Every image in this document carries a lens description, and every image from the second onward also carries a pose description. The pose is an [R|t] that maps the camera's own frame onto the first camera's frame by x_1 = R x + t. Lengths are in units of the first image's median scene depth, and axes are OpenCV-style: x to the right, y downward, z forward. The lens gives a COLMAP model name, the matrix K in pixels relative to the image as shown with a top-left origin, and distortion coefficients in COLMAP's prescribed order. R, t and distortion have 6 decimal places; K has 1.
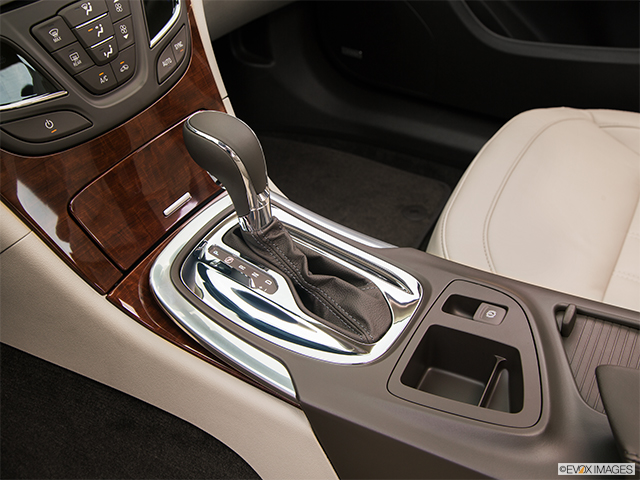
lens RADIAL K [[685.9, 0, 320.0], [0, 685.9, 240.0], [0, 0, 1]] dist [-0.019872, 0.020300]
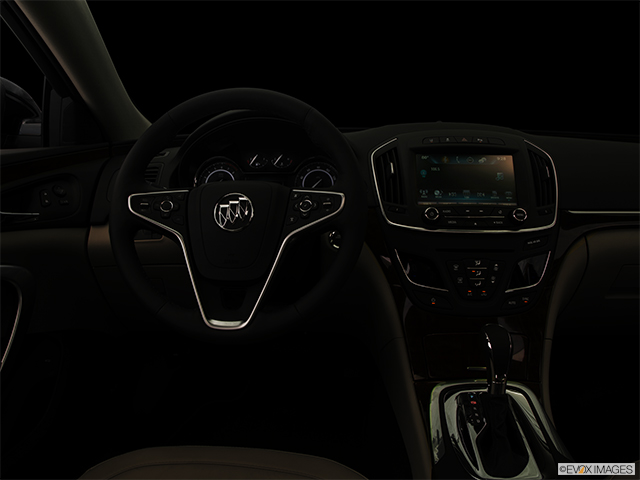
lens RADIAL K [[483.7, 0, 320.0], [0, 483.7, 240.0], [0, 0, 1]] dist [-0.148439, 0.119938]
pose [[0.442336, 0.222805, -0.868733, 0.703285], [-0.563795, 0.822397, -0.076149, -0.001927], [0.697477, 0.523471, 0.489392, -0.119829]]
